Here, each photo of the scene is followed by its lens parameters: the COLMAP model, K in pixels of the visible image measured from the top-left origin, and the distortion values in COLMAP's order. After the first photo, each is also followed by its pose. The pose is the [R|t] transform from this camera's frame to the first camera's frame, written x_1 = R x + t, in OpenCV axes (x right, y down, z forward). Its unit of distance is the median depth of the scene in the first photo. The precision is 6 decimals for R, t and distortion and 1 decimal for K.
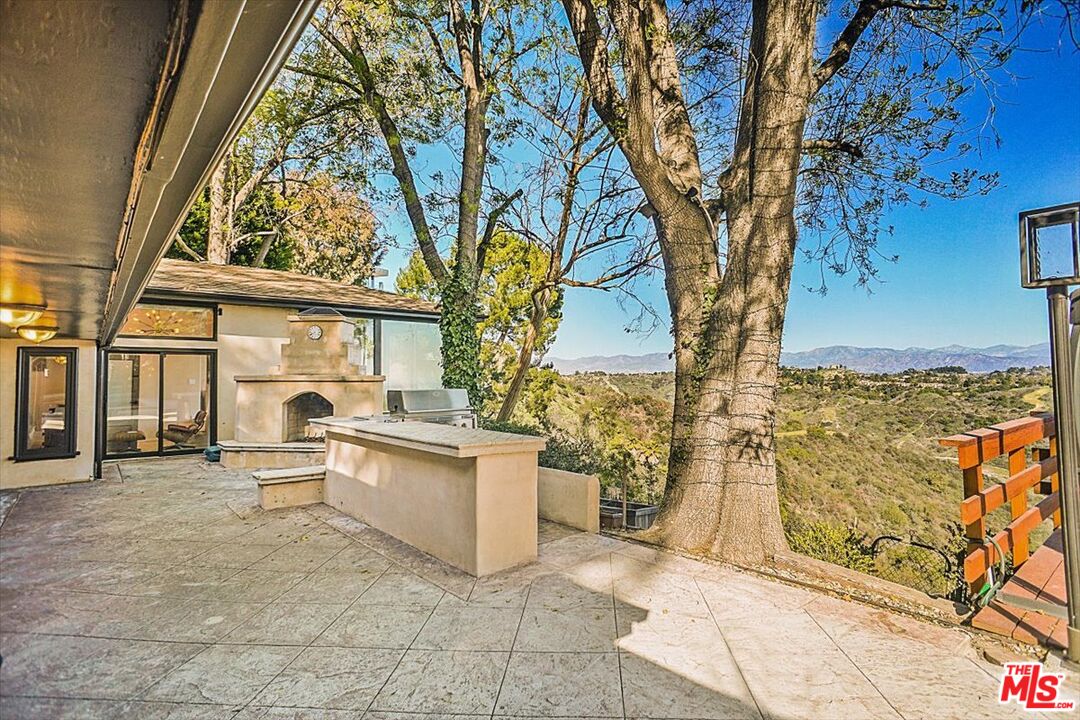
lens RADIAL K [[564.0, 0, 536.7], [0, 564.0, 357.3], [0, 0, 1]] dist [-0.007728, 0.004231]
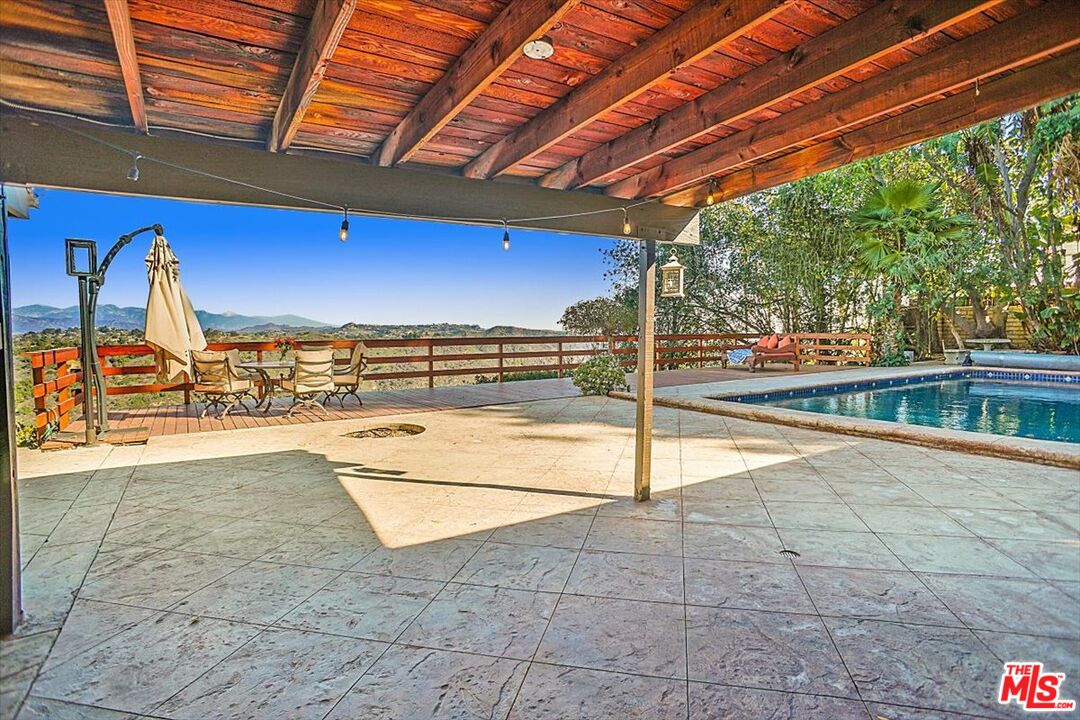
lens RADIAL K [[564.0, 0, 538.7], [0, 564.0, 354.9], [0, 0, 1]] dist [-0.007728, 0.004231]
pose [[0.150824, -0.037137, 0.987863, -1.472777], [-0.026710, 0.998776, 0.041626, 0.064415], [-0.988200, -0.032664, 0.149648, -1.642493]]
